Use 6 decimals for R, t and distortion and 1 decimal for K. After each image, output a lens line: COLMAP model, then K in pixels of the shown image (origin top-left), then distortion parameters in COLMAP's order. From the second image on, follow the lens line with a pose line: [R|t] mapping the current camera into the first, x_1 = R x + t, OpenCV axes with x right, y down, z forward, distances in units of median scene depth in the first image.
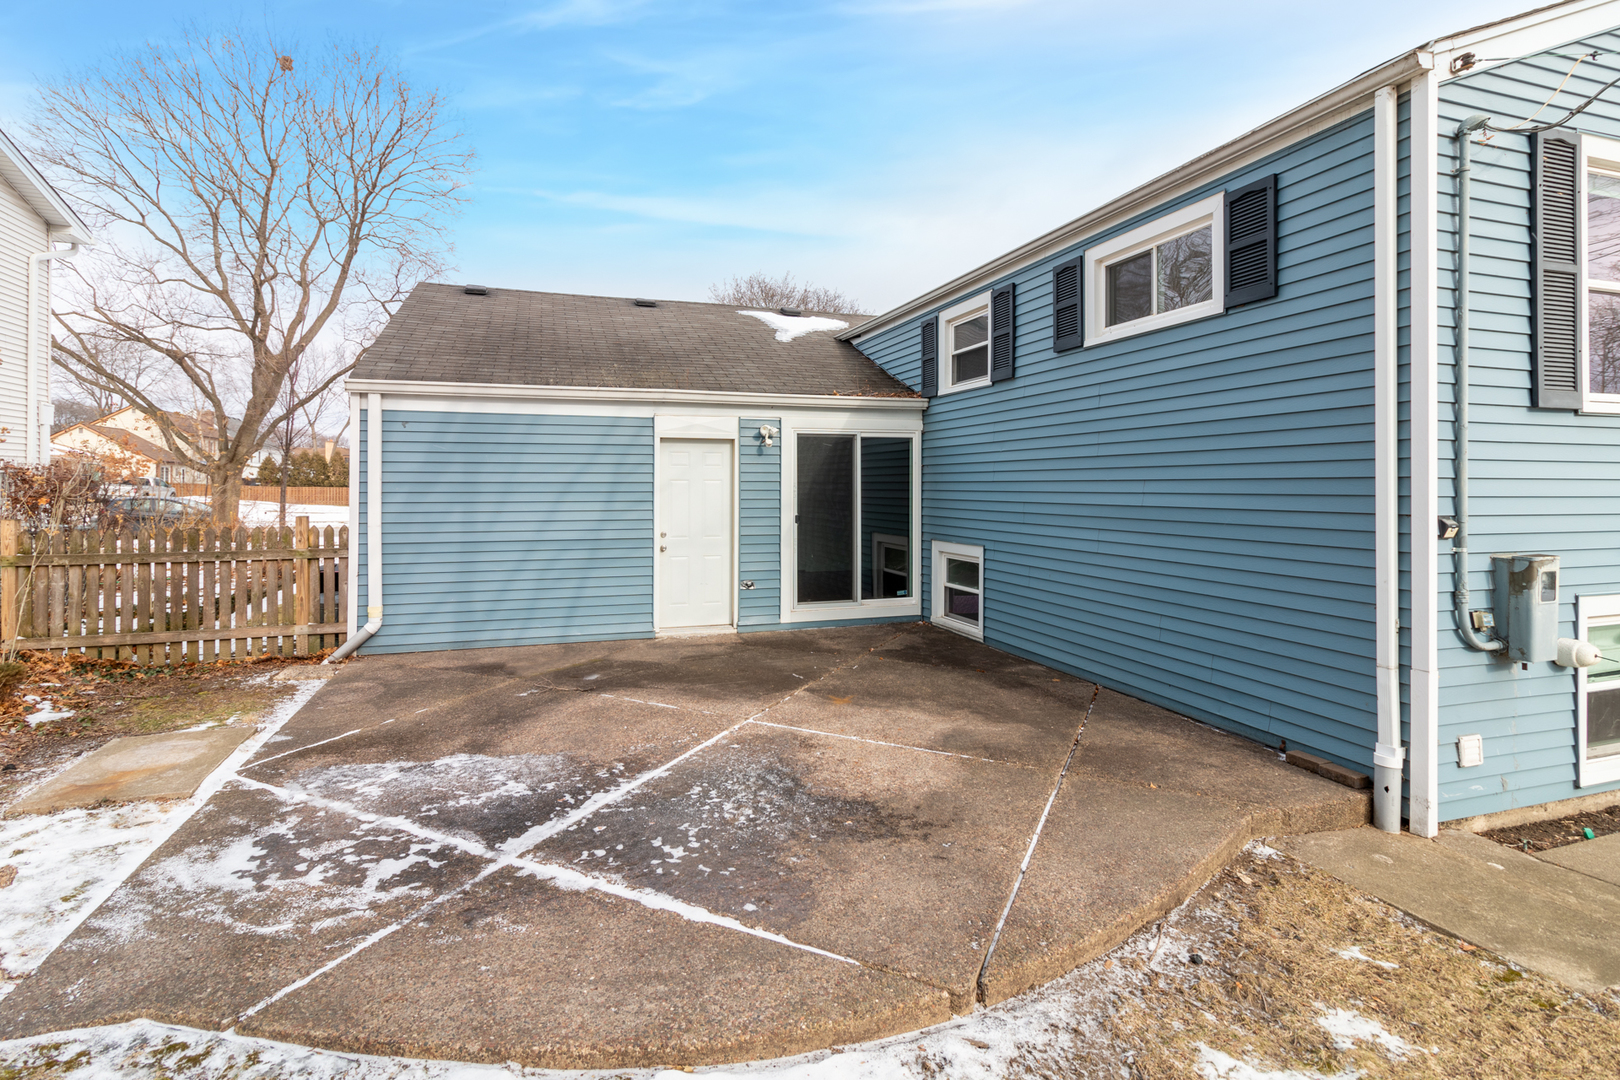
lens RADIAL K [[768.9, 0, 806.2], [0, 768.9, 478.5], [0, 0, 1]] dist [0.001183, -0.000740]
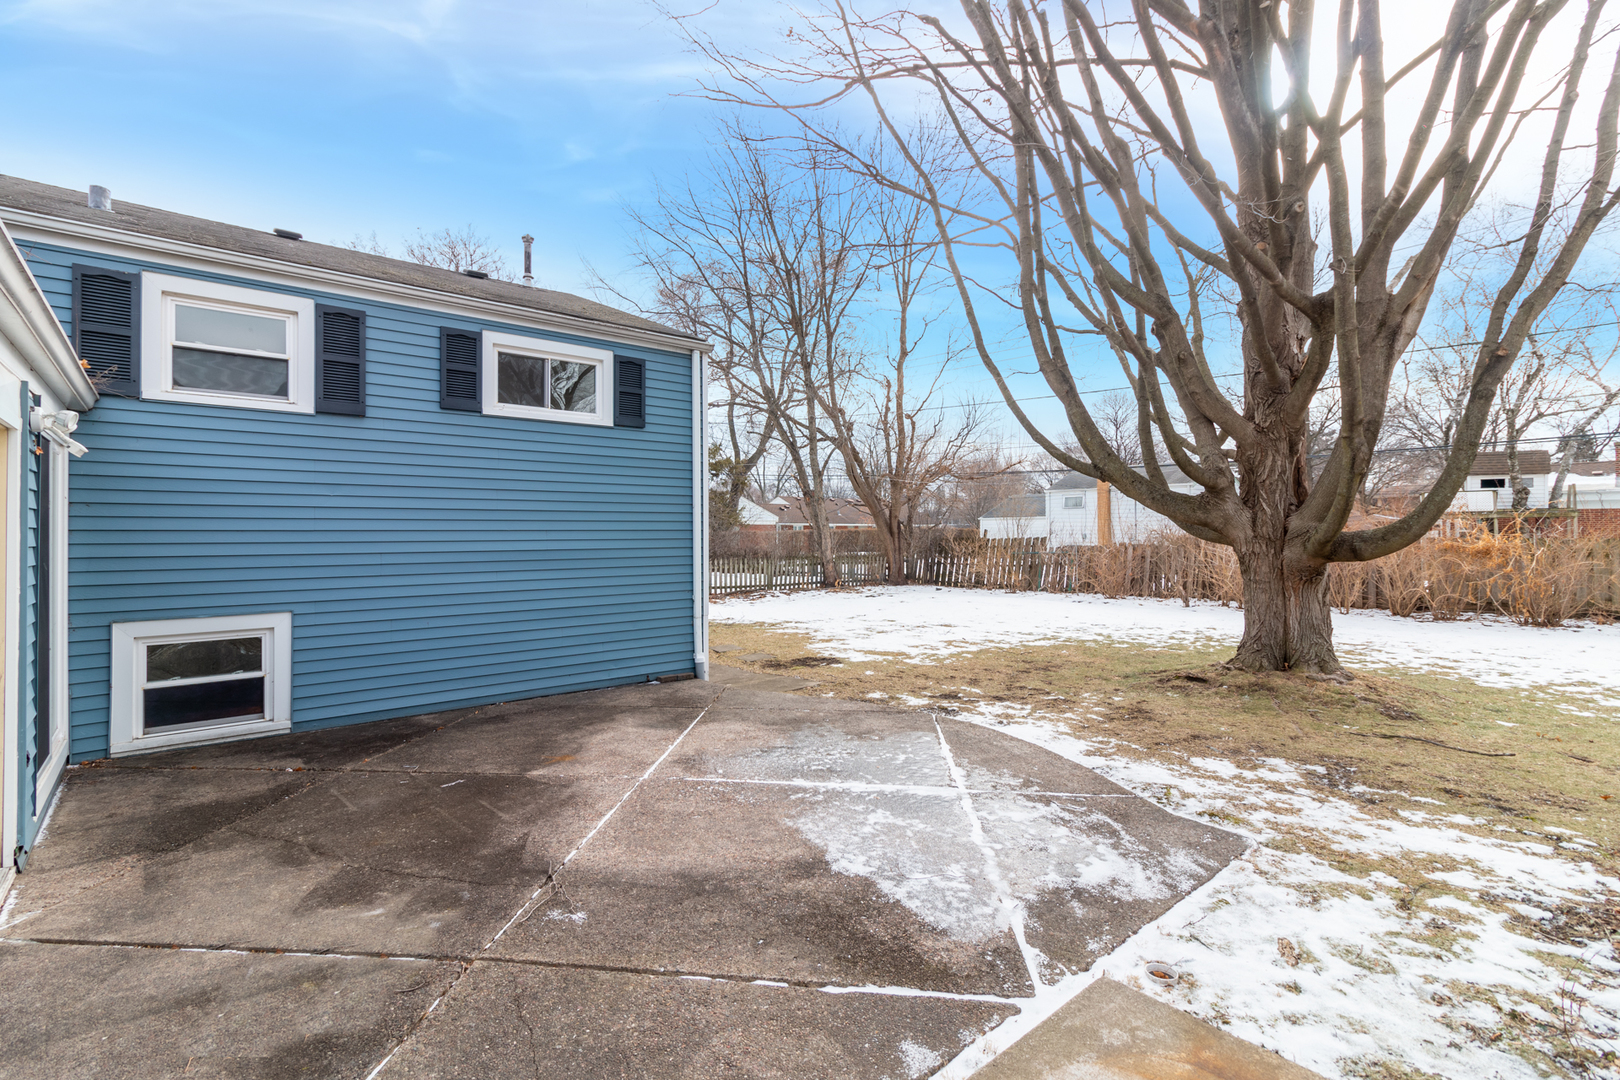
lens RADIAL K [[760.6, 0, 810.1], [0, 760.6, 531.2], [0, 0, 1]] dist [-0.000031, -0.000141]
pose [[-0.382940, 0.003471, 0.923767, -1.176224], [-0.004898, 0.999971, -0.005787, 0.010629], [-0.923760, -0.006741, -0.382912, 1.331722]]
